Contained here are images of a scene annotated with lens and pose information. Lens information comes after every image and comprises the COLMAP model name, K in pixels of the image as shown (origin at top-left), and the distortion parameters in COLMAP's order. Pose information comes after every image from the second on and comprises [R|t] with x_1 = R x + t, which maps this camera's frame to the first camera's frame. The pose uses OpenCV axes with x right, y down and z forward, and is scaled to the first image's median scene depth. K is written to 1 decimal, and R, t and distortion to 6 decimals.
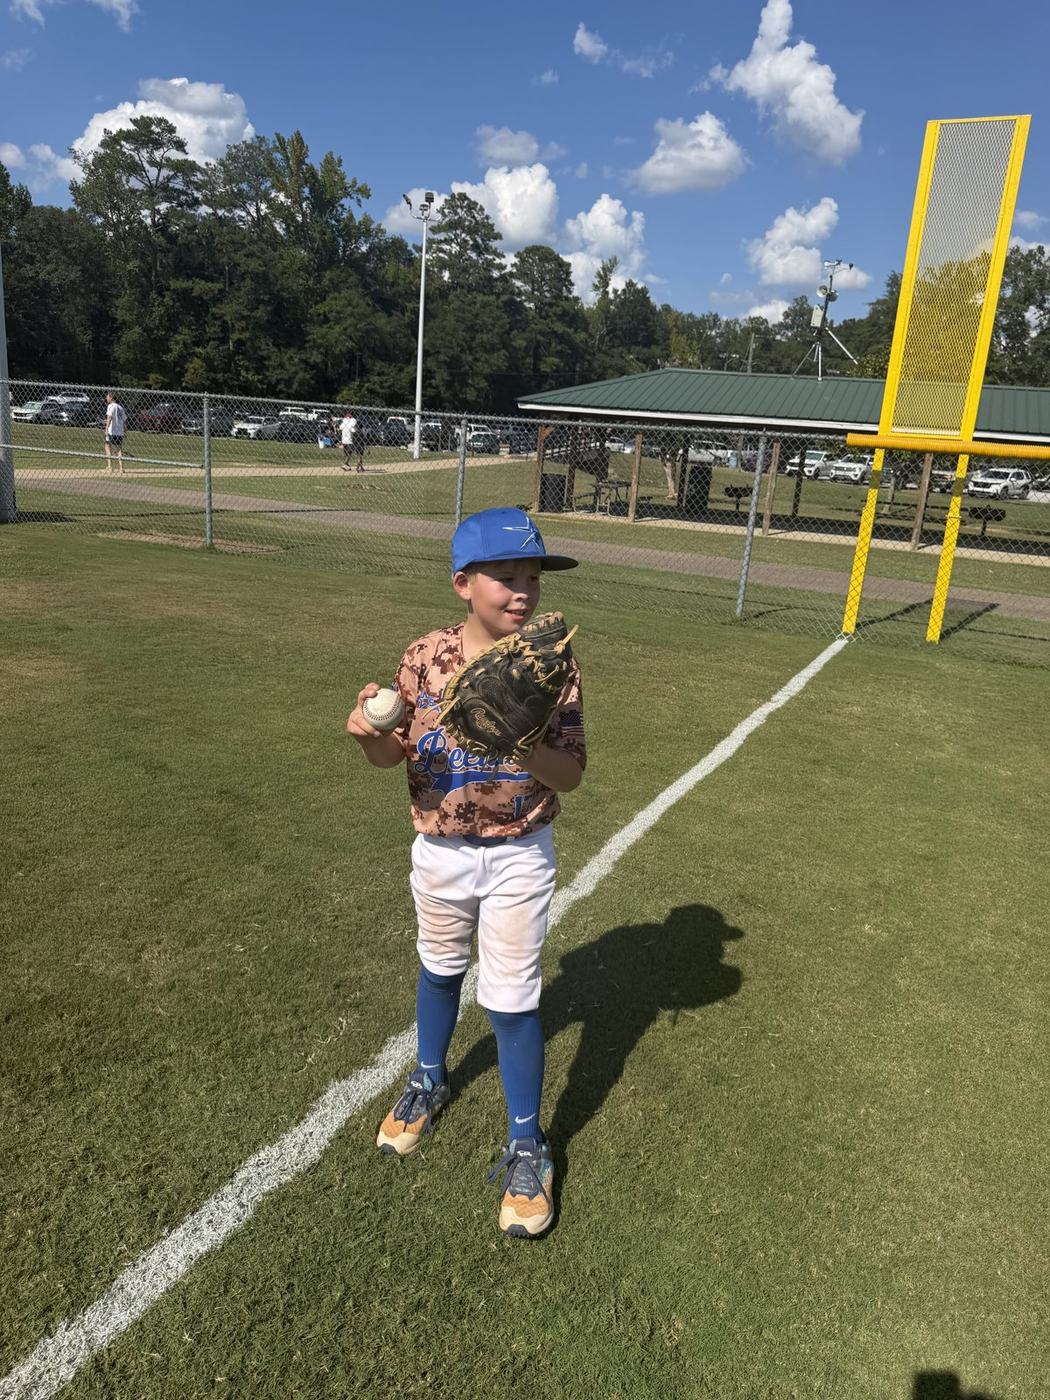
lens RADIAL K [[986.3, 0, 525.0], [0, 986.3, 700.0], [0, 0, 1]] dist [0.074769, -0.115807]
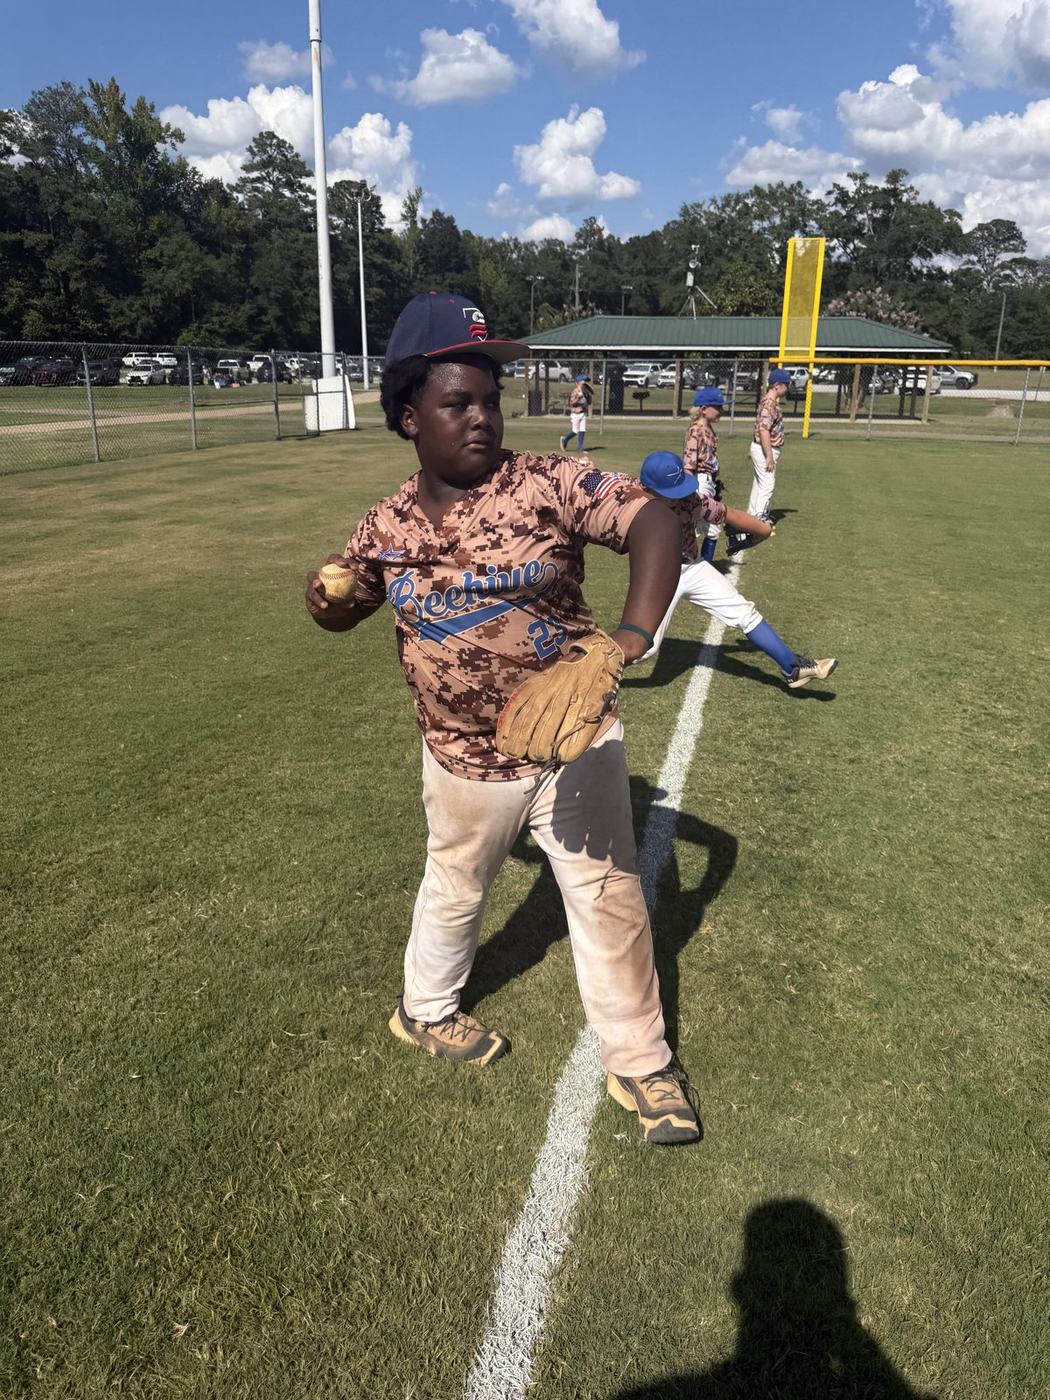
lens RADIAL K [[989.4, 0, 510.7], [0, 989.4, 694.7], [0, 0, 1]] dist [0.003851, 0.000964]
pose [[0.980511, -0.117808, 0.157222, -0.051355], [0.106898, 0.991349, 0.076162, 0.020877], [-0.164834, -0.057871, 0.984622, -0.093886]]
